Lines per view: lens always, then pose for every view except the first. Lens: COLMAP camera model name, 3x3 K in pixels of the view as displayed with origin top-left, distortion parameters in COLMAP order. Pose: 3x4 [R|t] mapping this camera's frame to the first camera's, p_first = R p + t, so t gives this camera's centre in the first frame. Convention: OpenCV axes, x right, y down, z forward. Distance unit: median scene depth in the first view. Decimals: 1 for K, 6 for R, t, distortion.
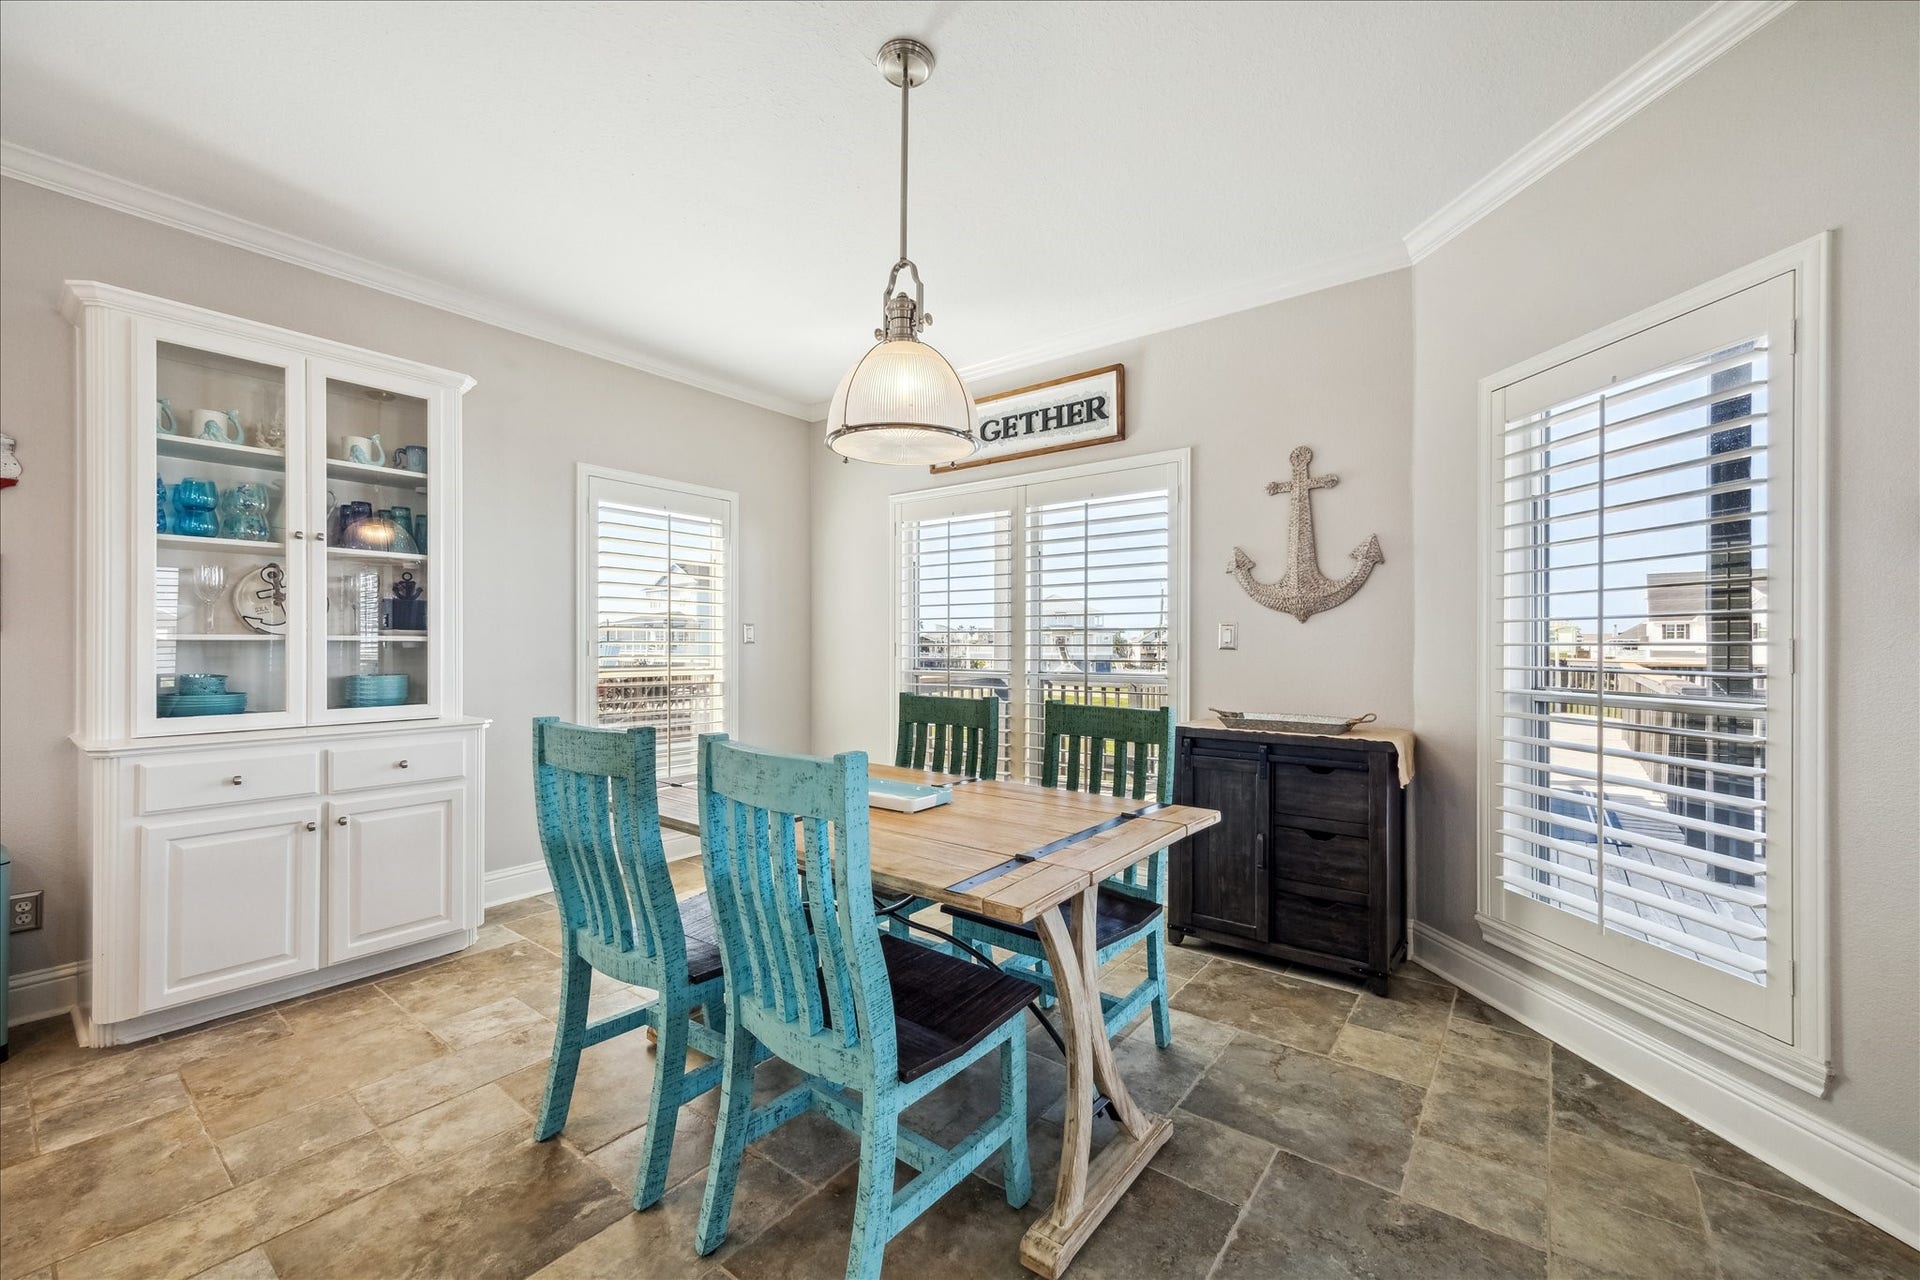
lens RADIAL K [[740.5, 0, 956.8], [0, 740.5, 647.7], [0, 0, 1]] dist [0.001521, 0.000024]
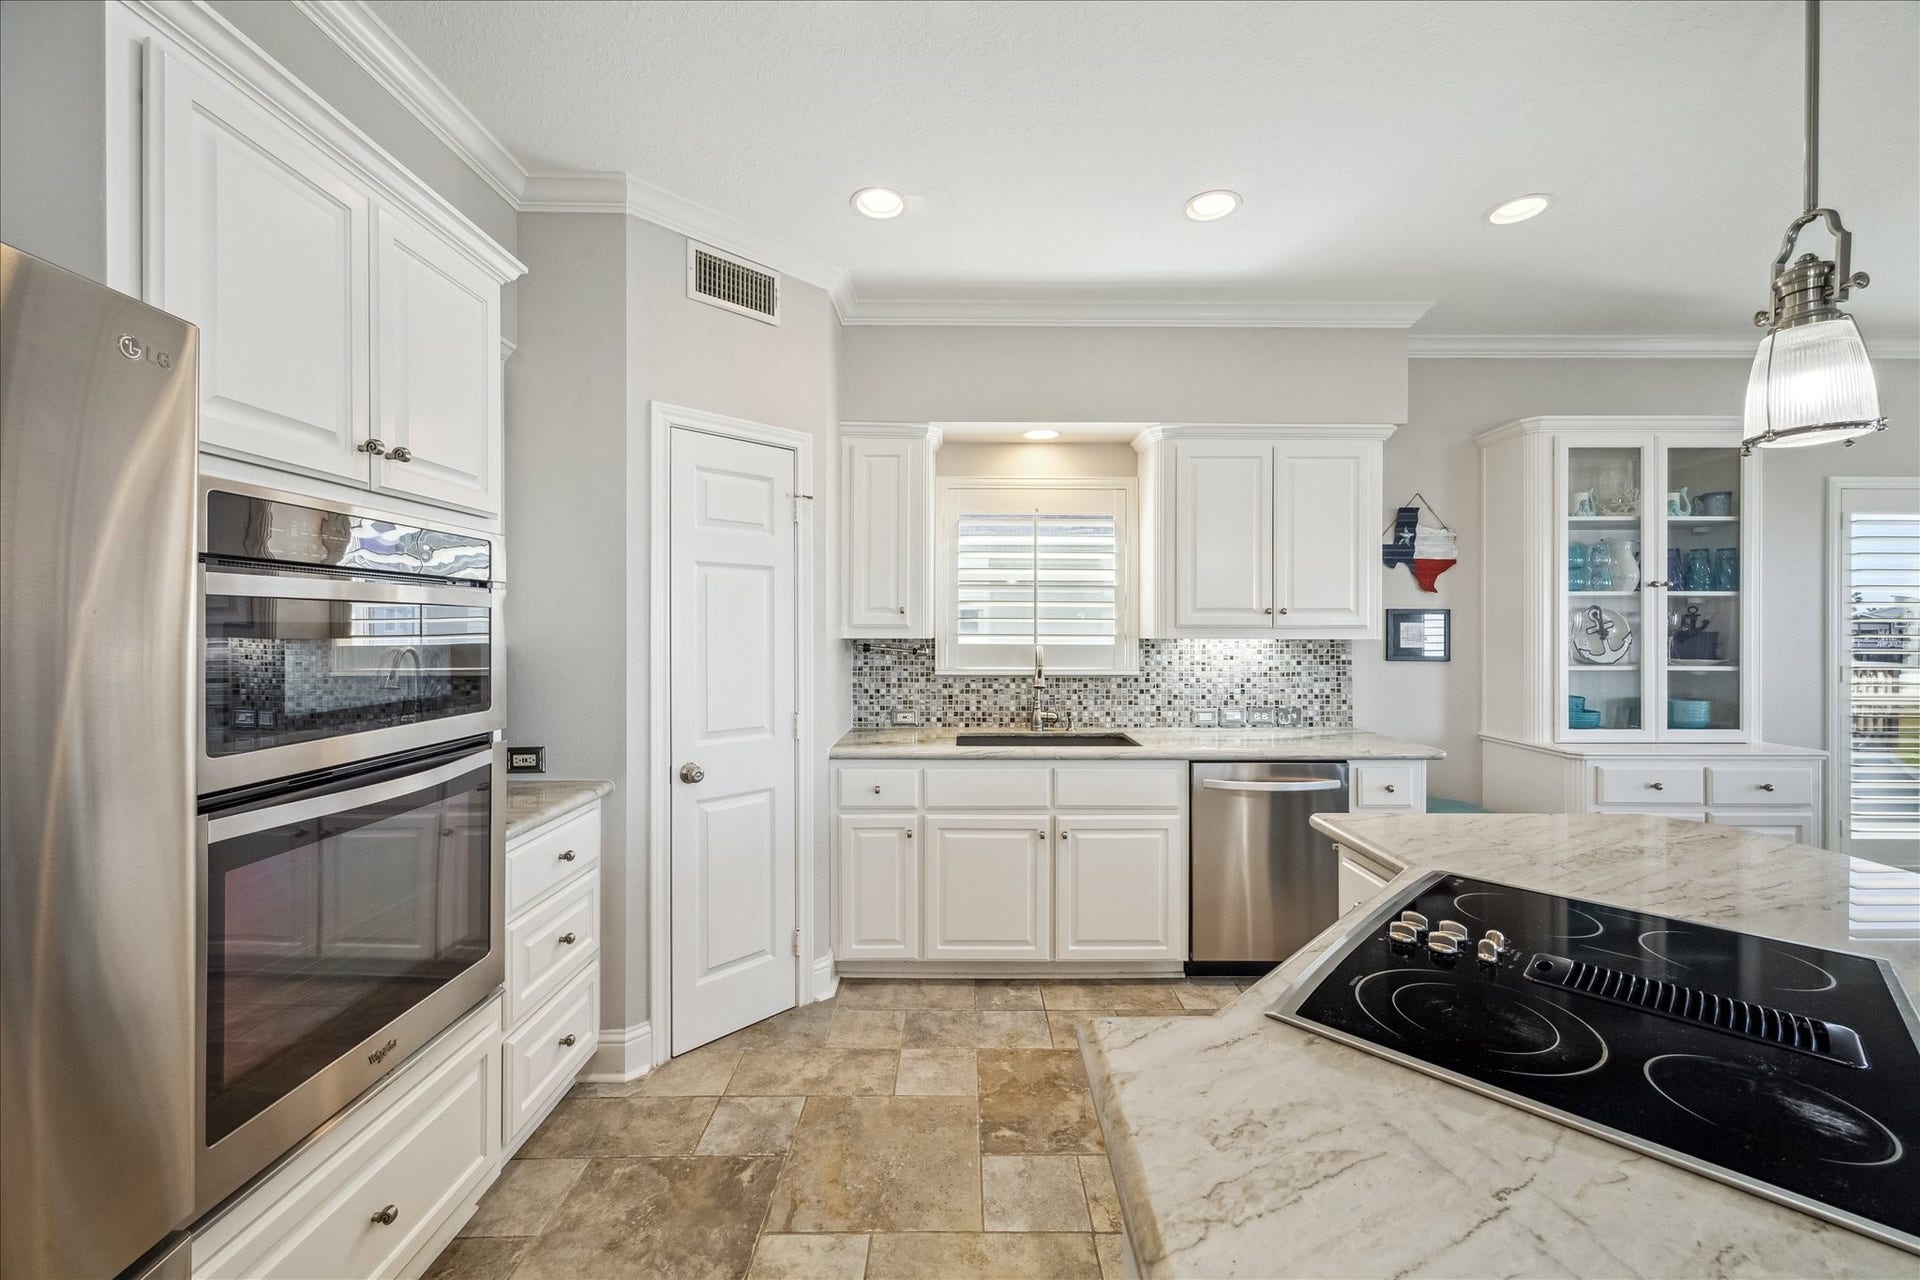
lens RADIAL K [[739.9, 0, 970.2], [0, 739.9, 631.5], [0, 0, 1]] dist [0.000336, -0.000155]
pose [[0.622454, 0.005349, -0.782638, -0.593403], [-0.001768, 0.999984, 0.005428, -0.073842], [0.782654, -0.001995, 0.622453, -0.578481]]
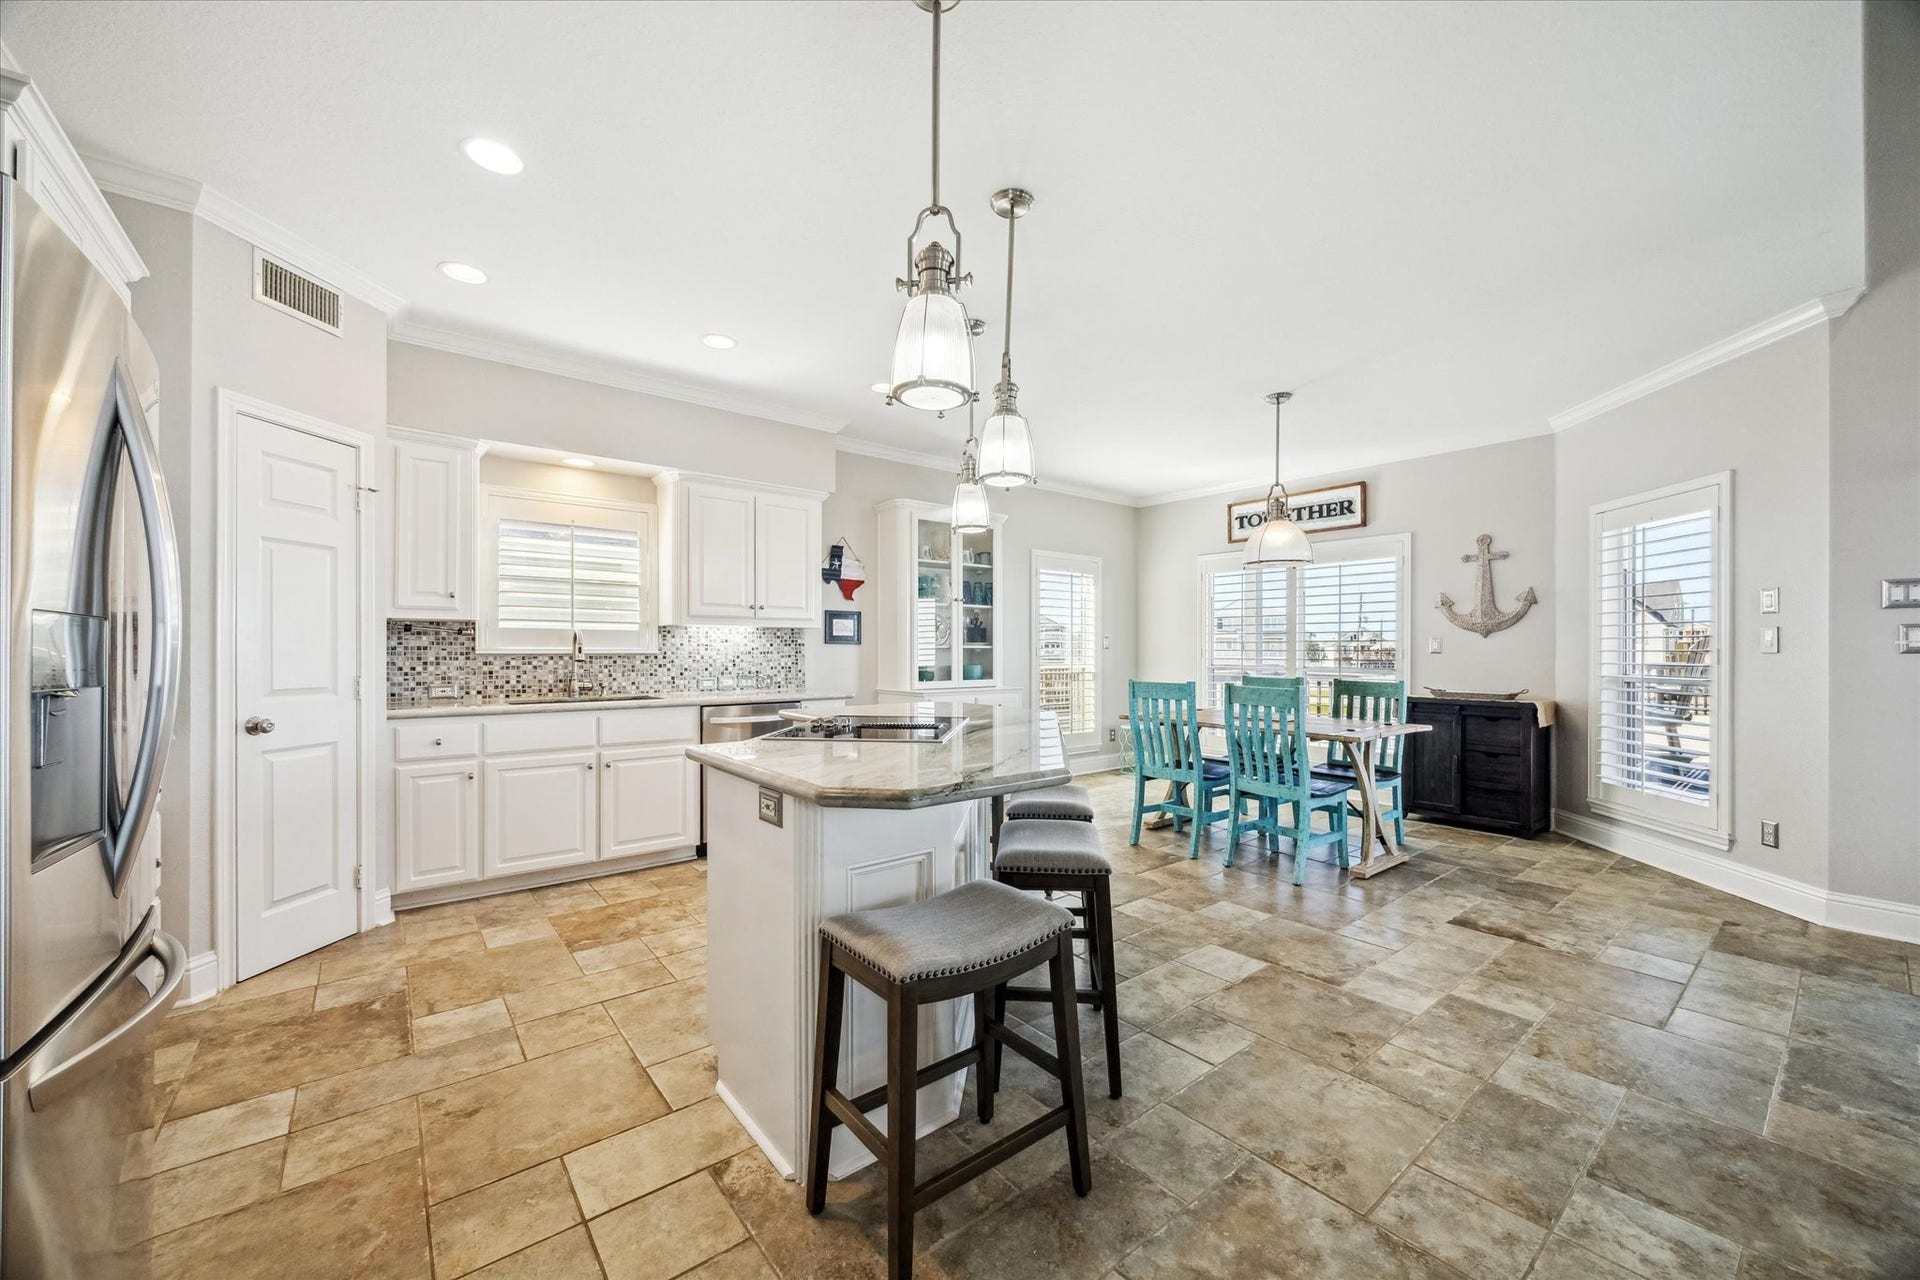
lens RADIAL K [[730.3, 0, 957.0], [0, 730.3, 648.8], [0, 0, 1]] dist [-0.000475, -0.000124]
pose [[0.973046, 0.001029, -0.230608, -0.364112], [-0.001732, 0.999994, -0.002847, -0.001695], [0.230603, 0.003170, 0.973043, -1.014403]]
